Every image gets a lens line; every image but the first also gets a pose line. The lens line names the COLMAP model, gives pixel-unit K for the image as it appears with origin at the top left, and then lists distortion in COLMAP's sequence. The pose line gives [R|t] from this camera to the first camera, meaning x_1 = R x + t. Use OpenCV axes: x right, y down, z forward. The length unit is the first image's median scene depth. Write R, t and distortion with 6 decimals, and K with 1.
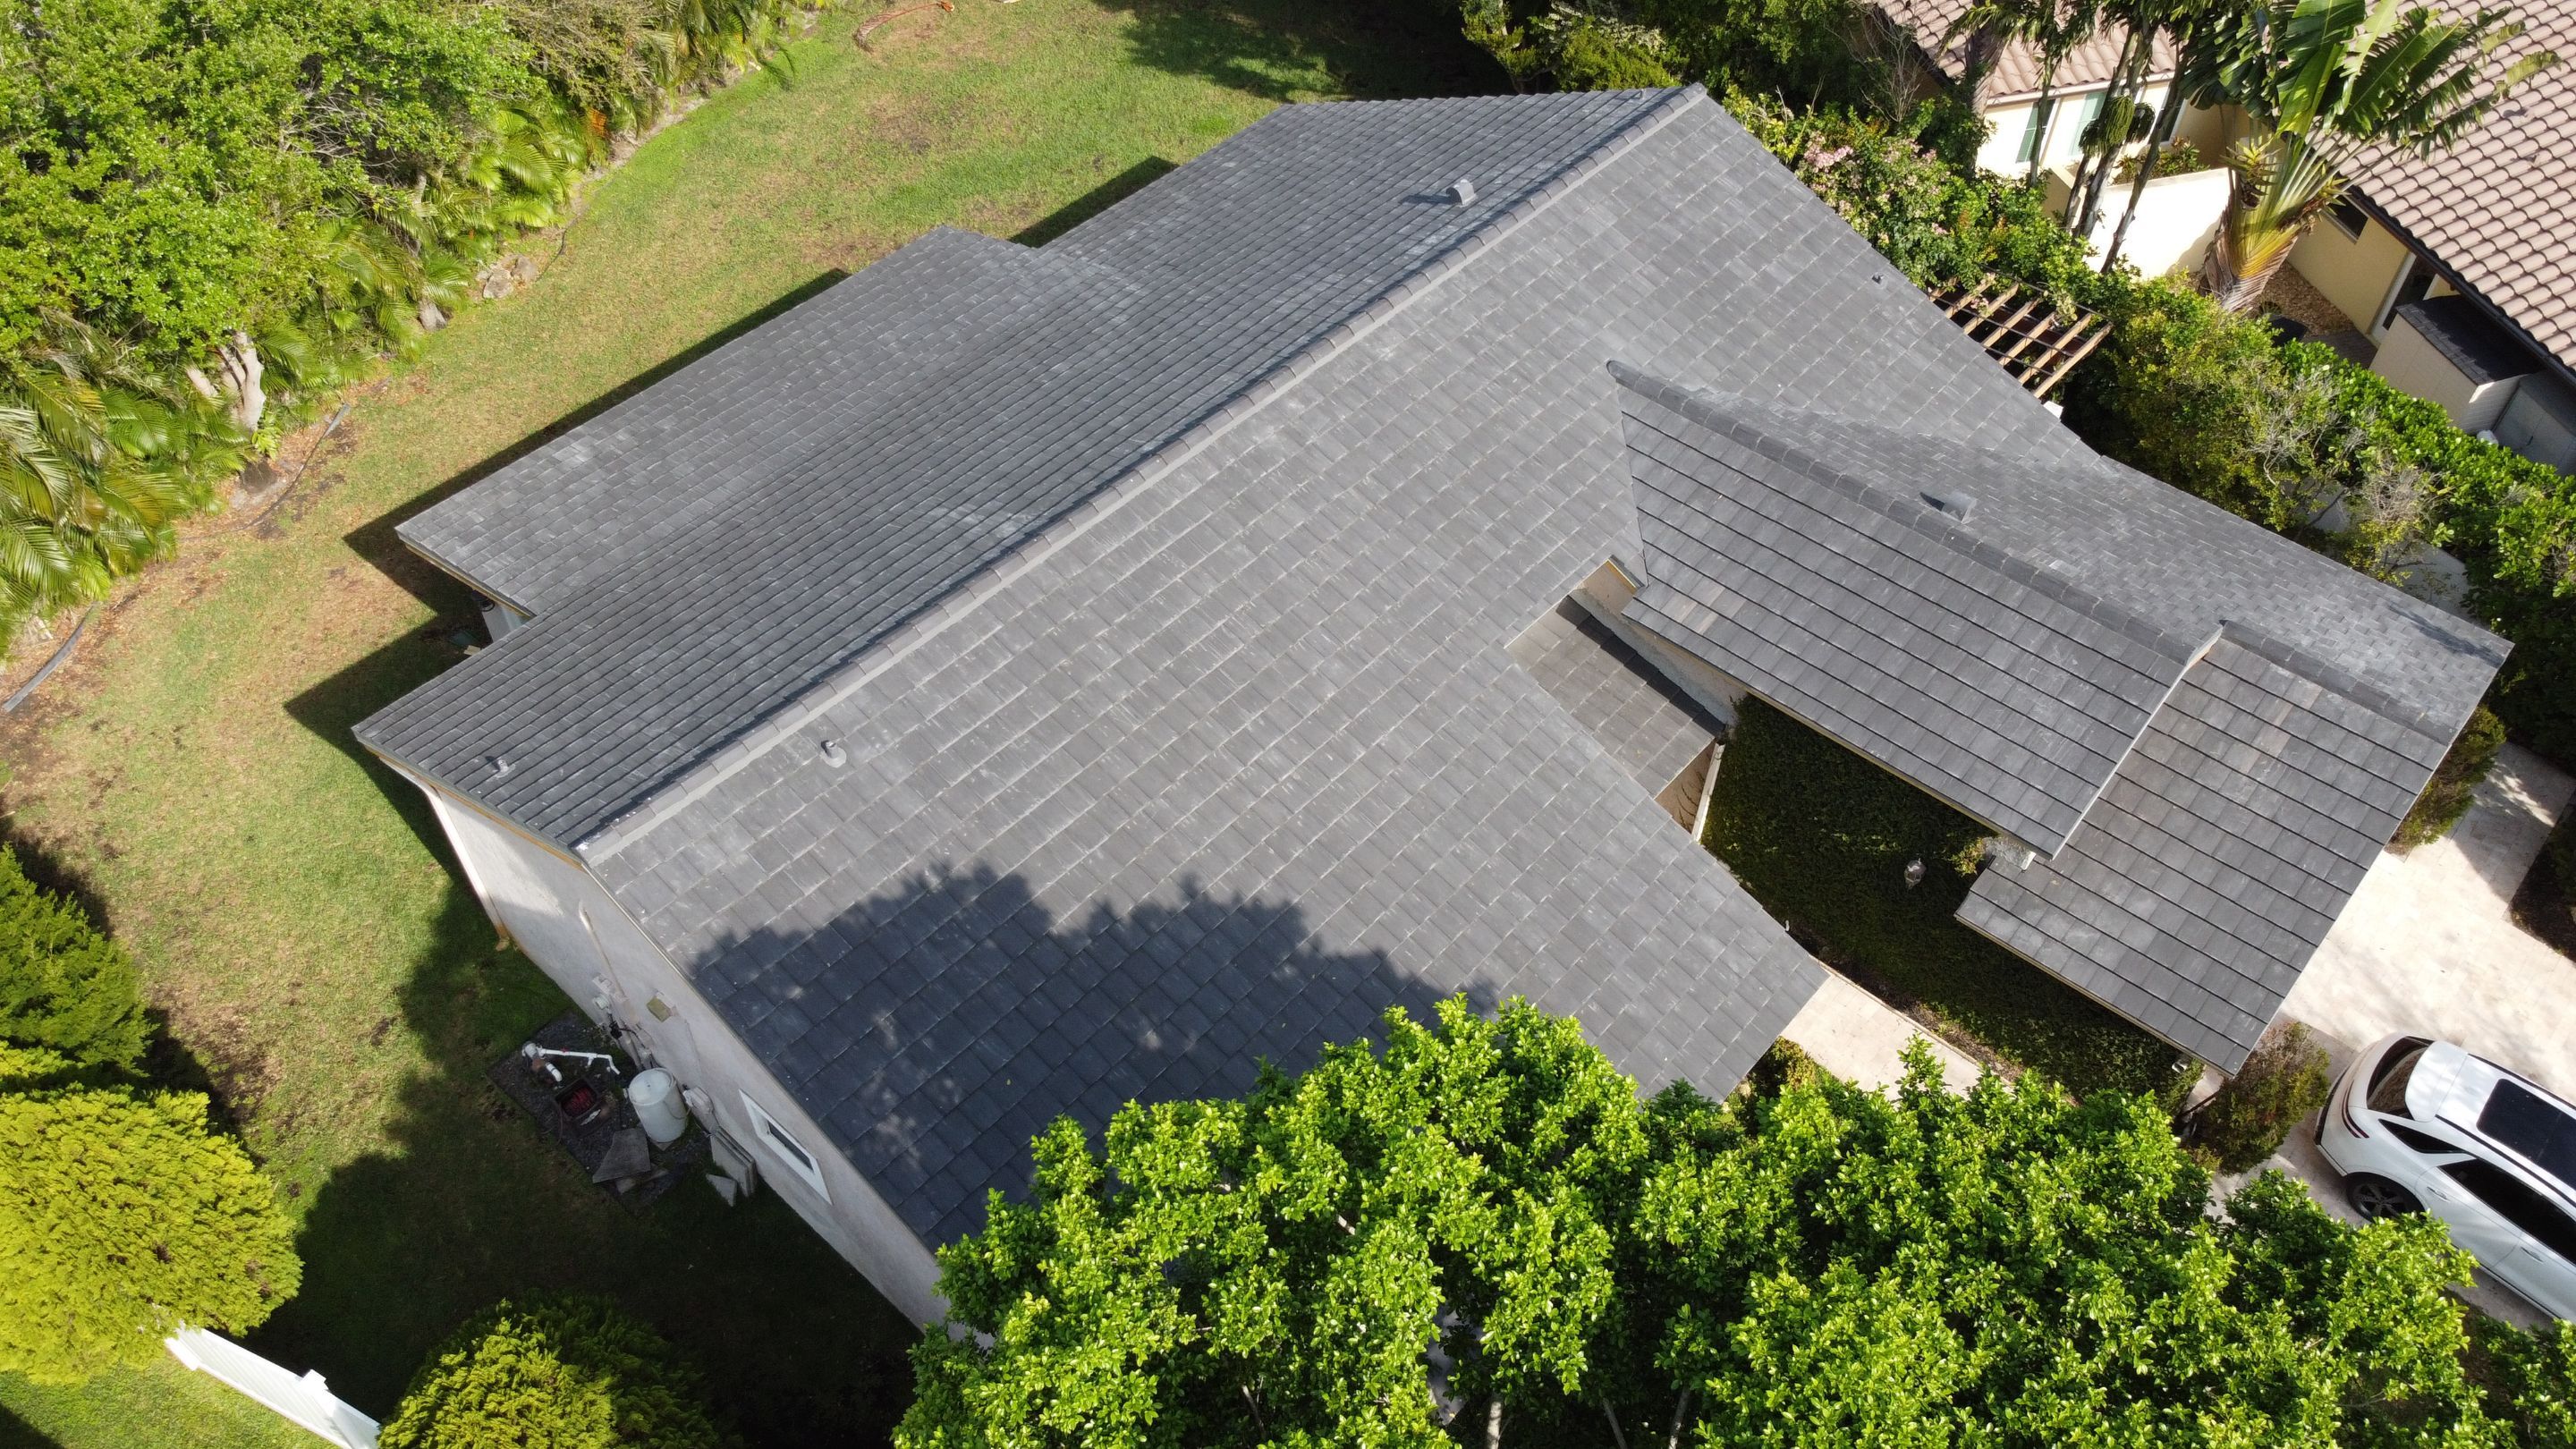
lens RADIAL K [[1909.0, 0, 1269.2], [0, 1909.0, 703.7], [0, 0, 1]] dist [0.001271, -0.005704]
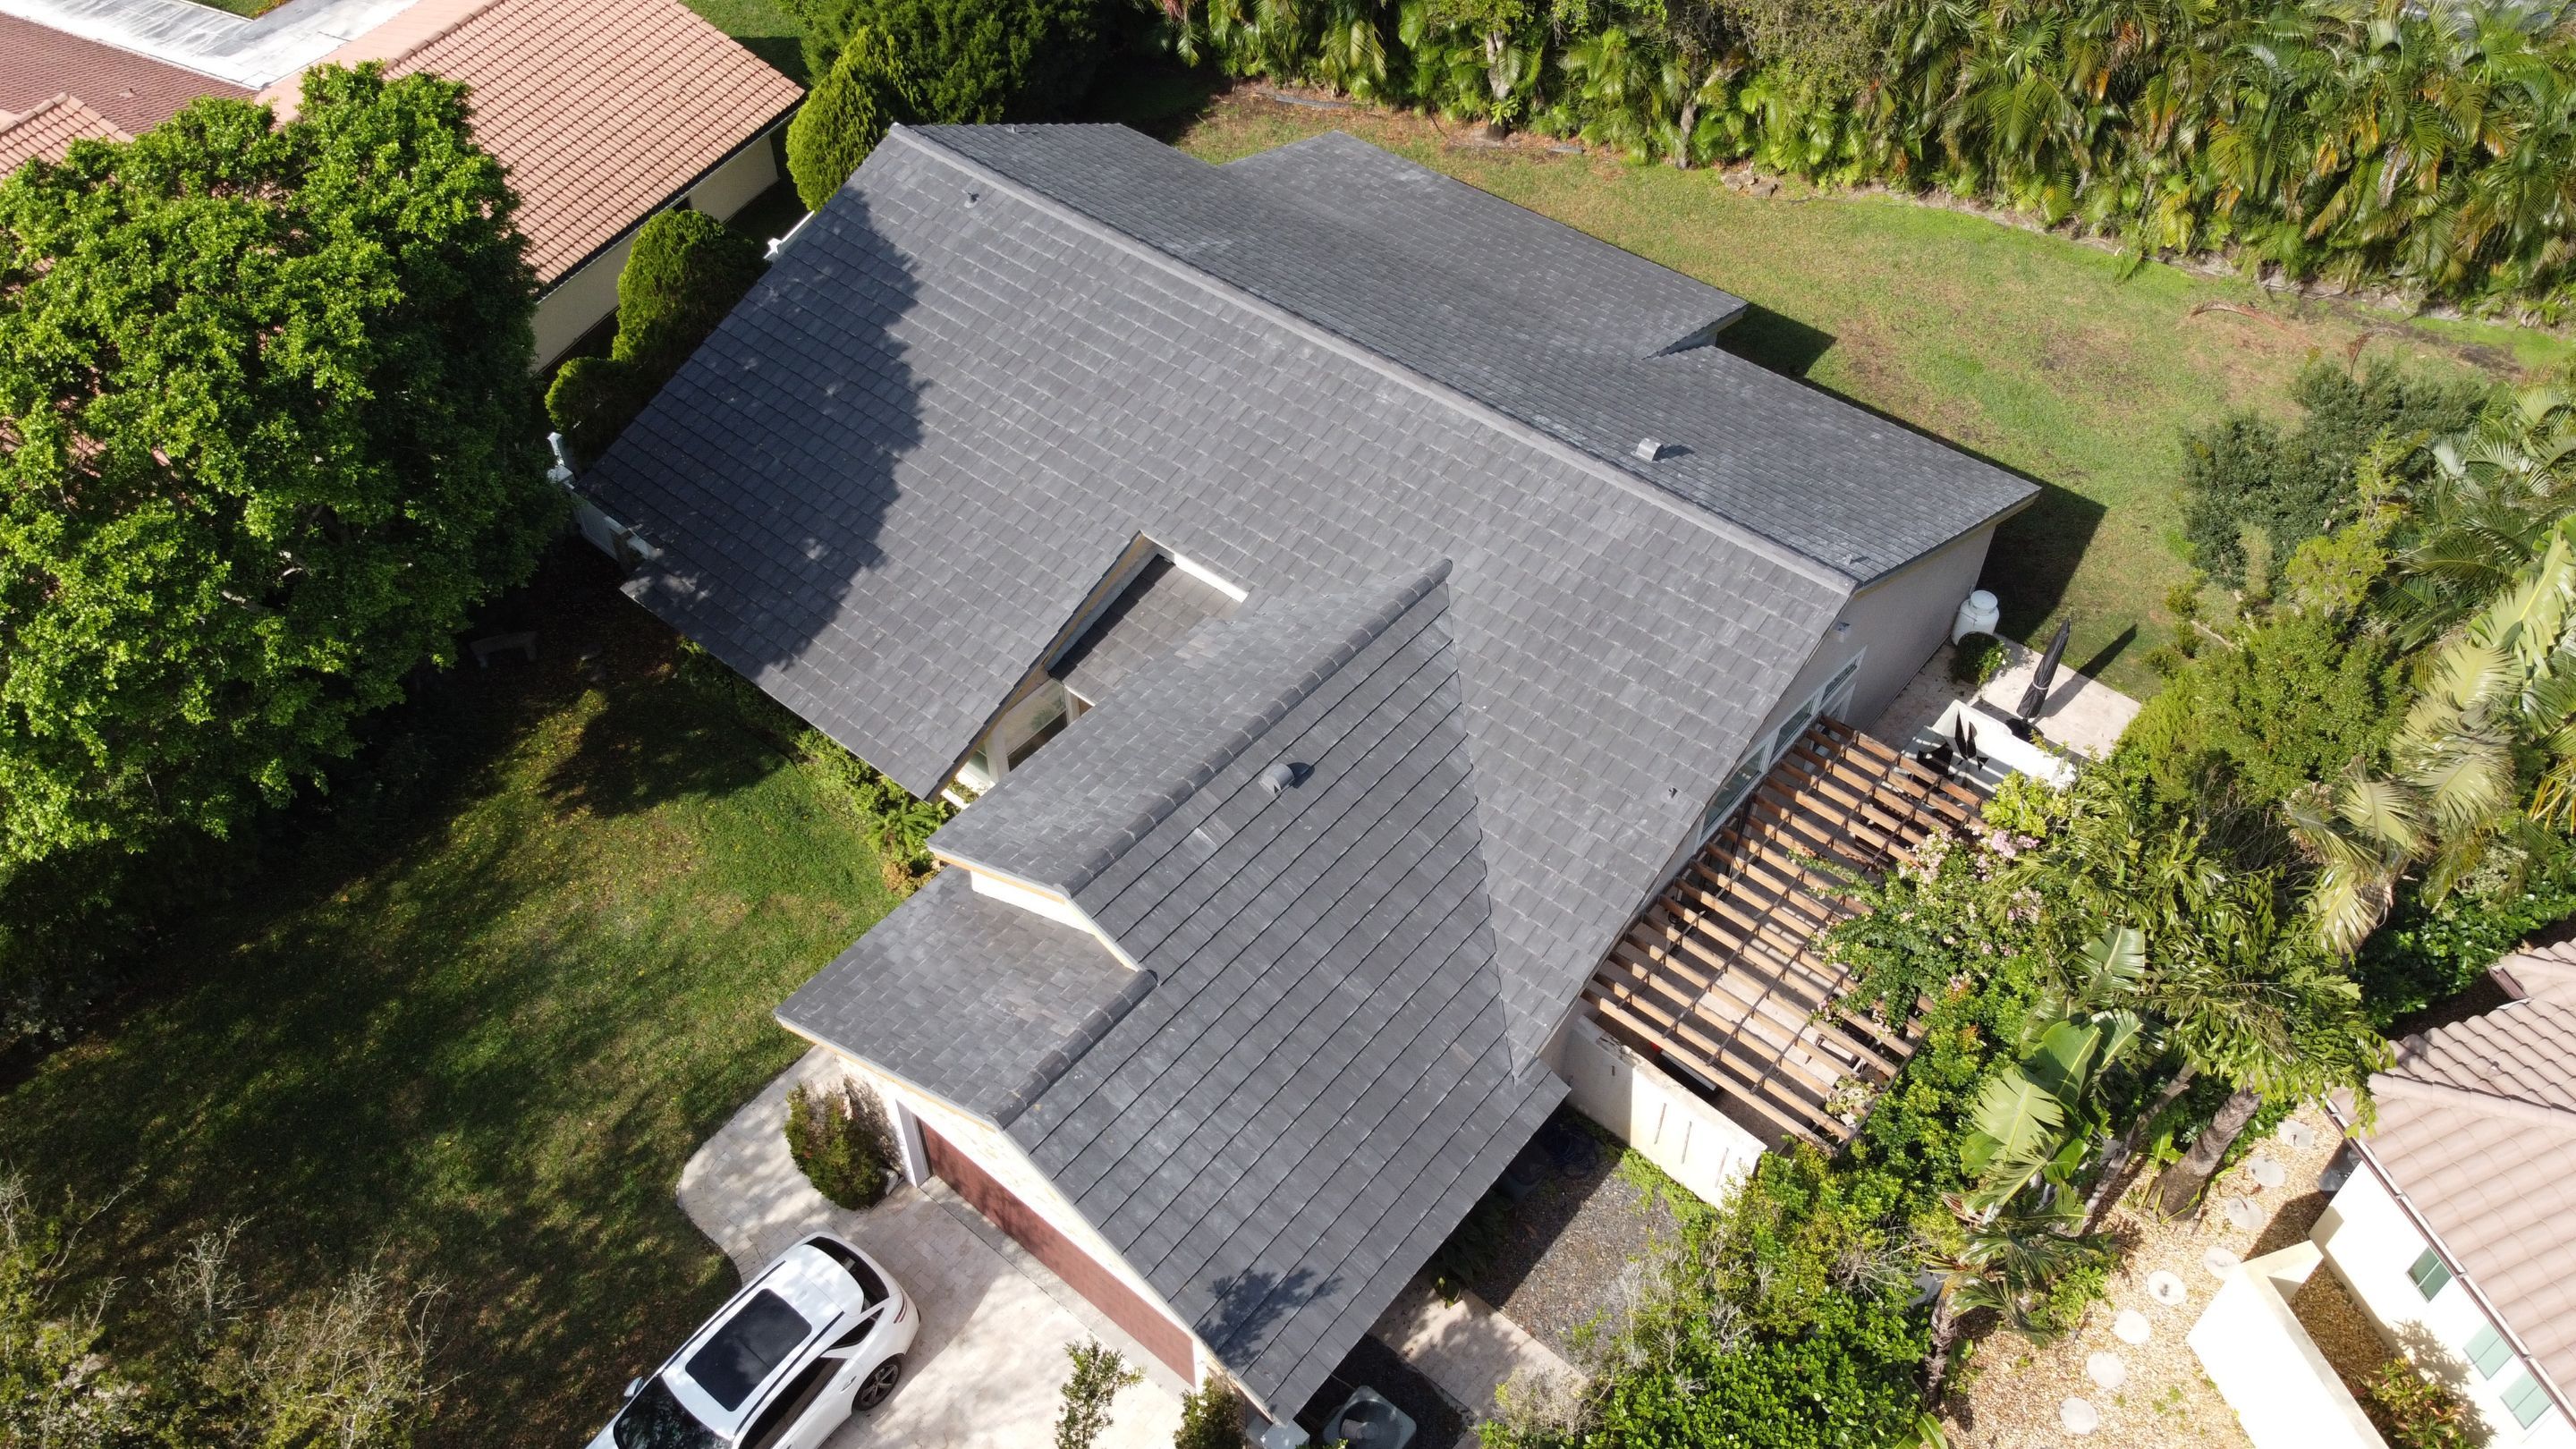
lens RADIAL K [[1909.0, 0, 1269.2], [0, 1909.0, 703.7], [0, 0, 1]] dist [0.001271, -0.005704]
pose [[0.033925, 0.718447, -0.694754, 1.137867], [-0.730468, 0.492264, 0.473384, -0.664398], [0.682104, 0.491436, 0.541503, 0.416732]]
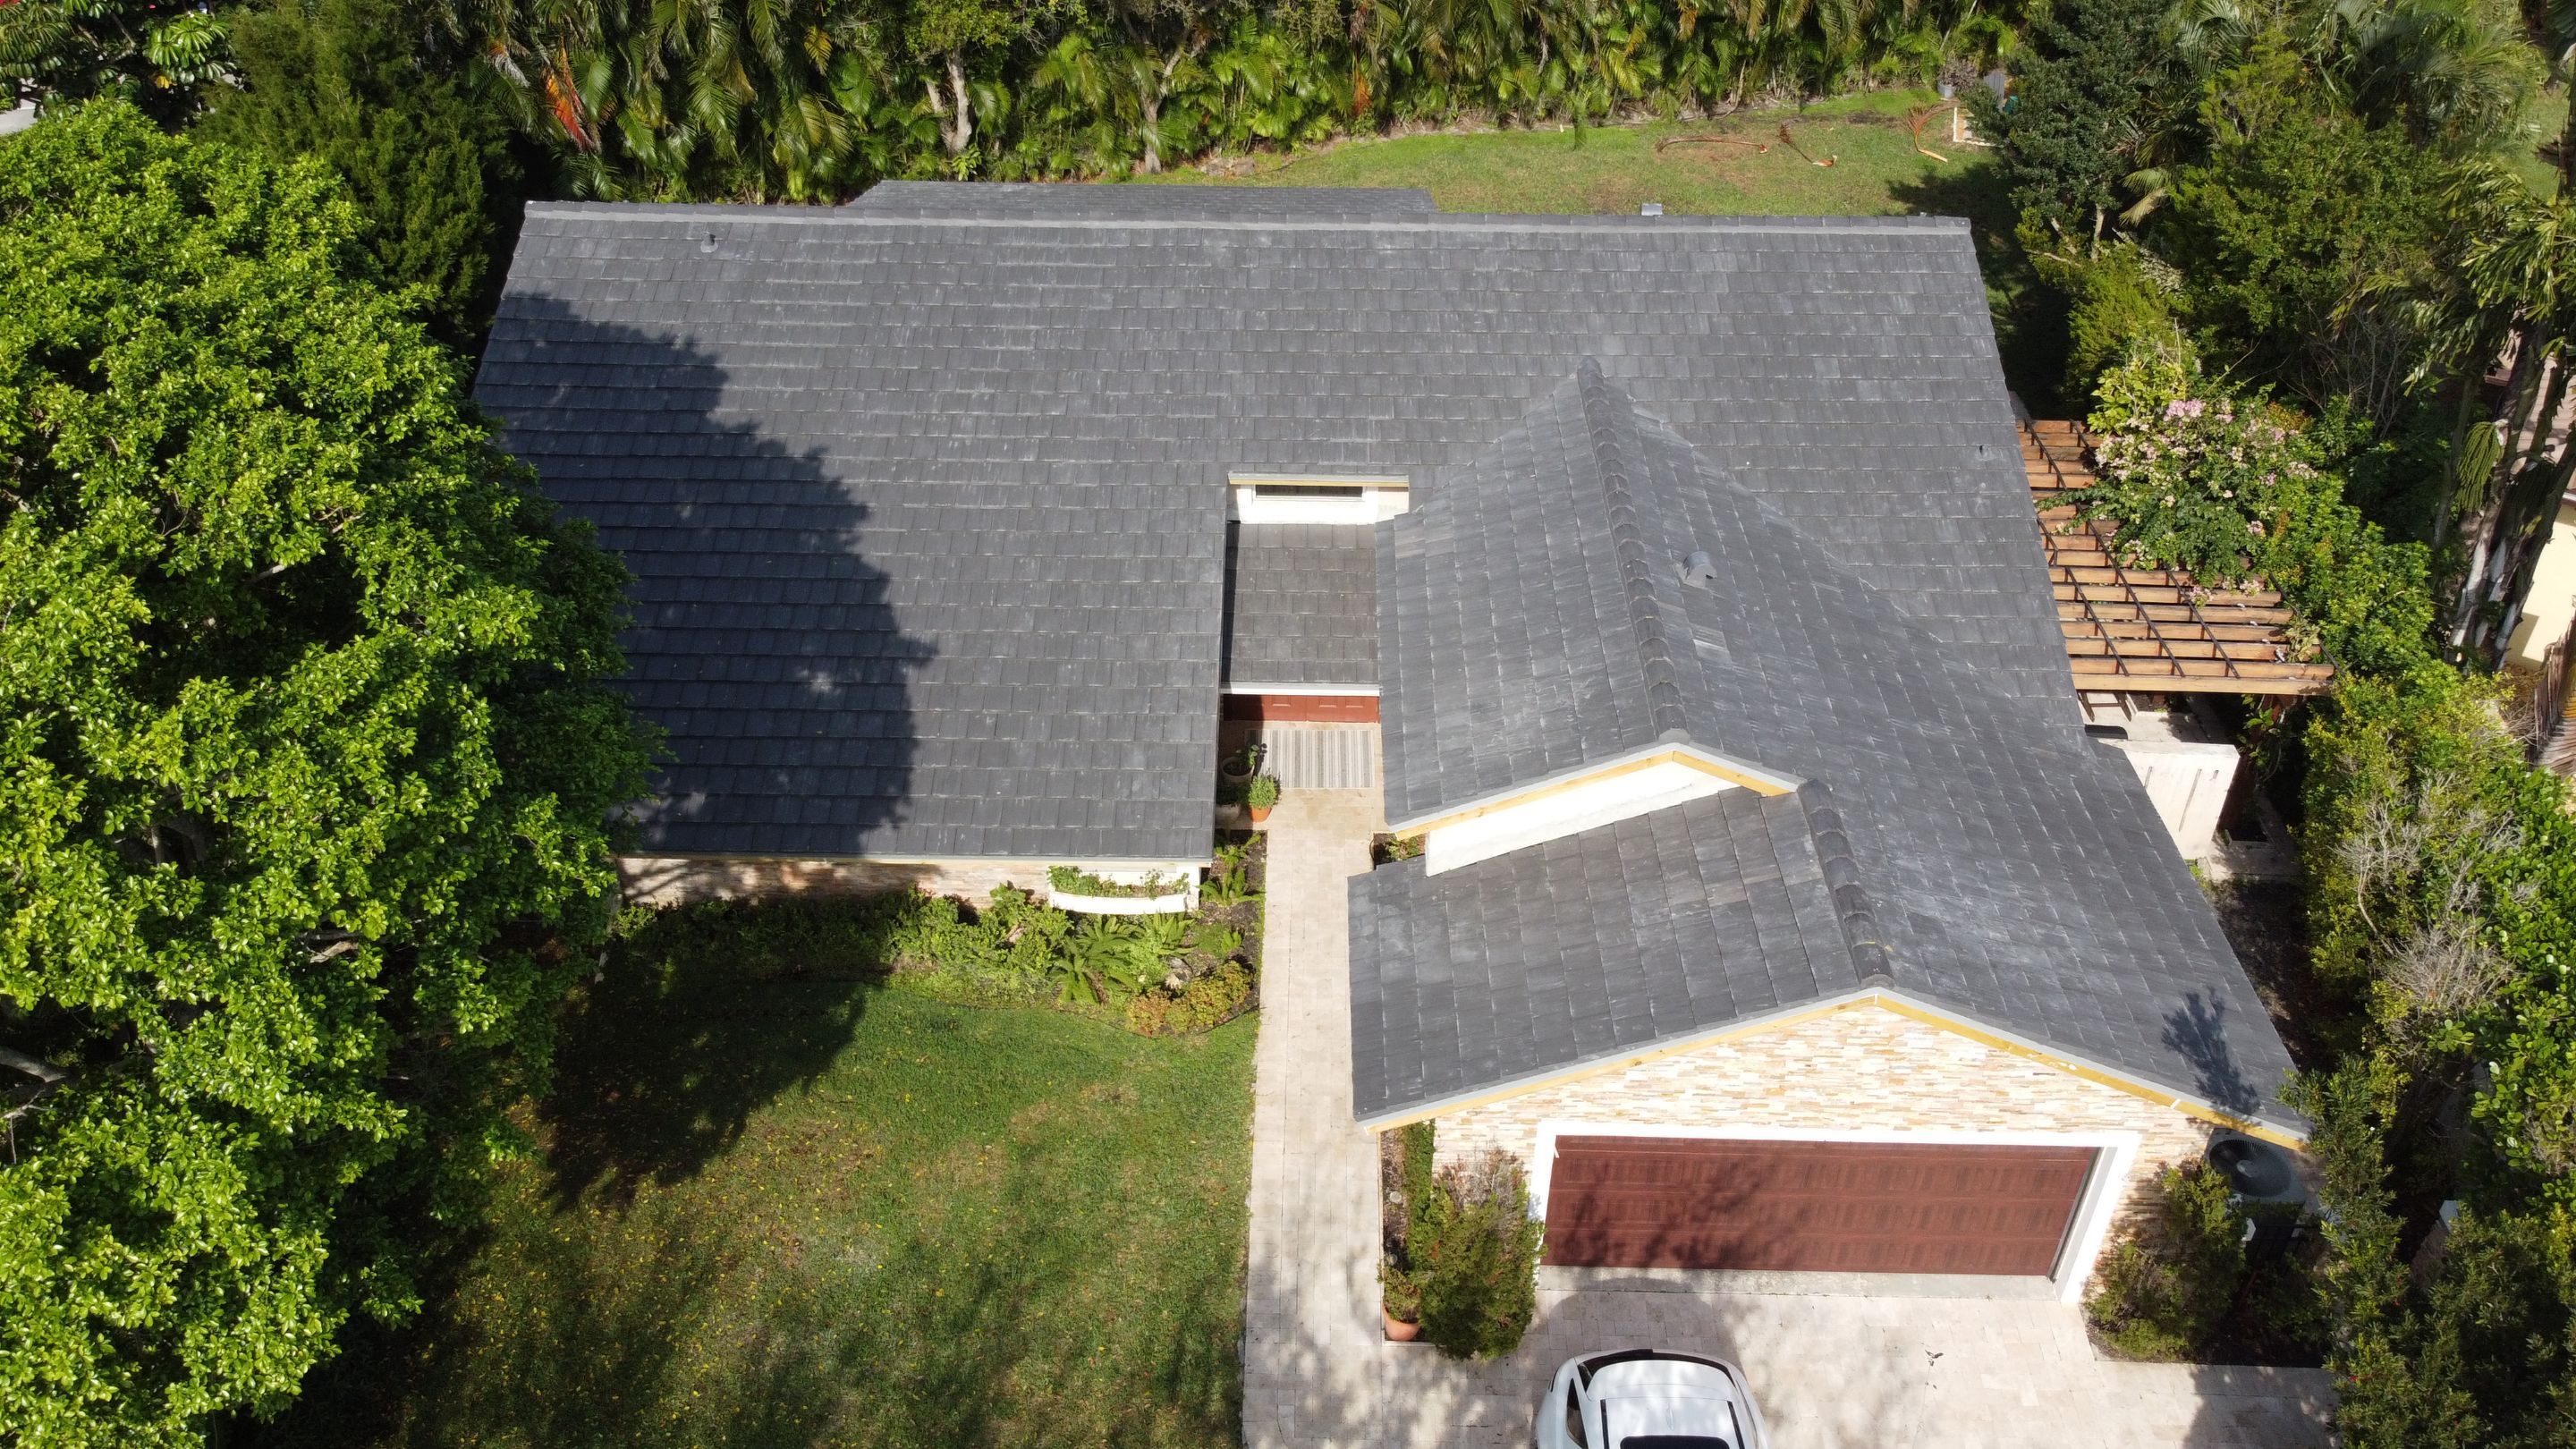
lens RADIAL K [[1949.6, 0, 1288.0], [0, 1949.6, 724.5], [0, 0, 1]] dist [0.003164, -0.000710]
pose [[0.653194, 0.452051, -0.607443, 0.856804], [-0.554811, 0.831677, 0.022325, 0.042634], [0.515288, 0.322433, 0.794050, 0.224777]]
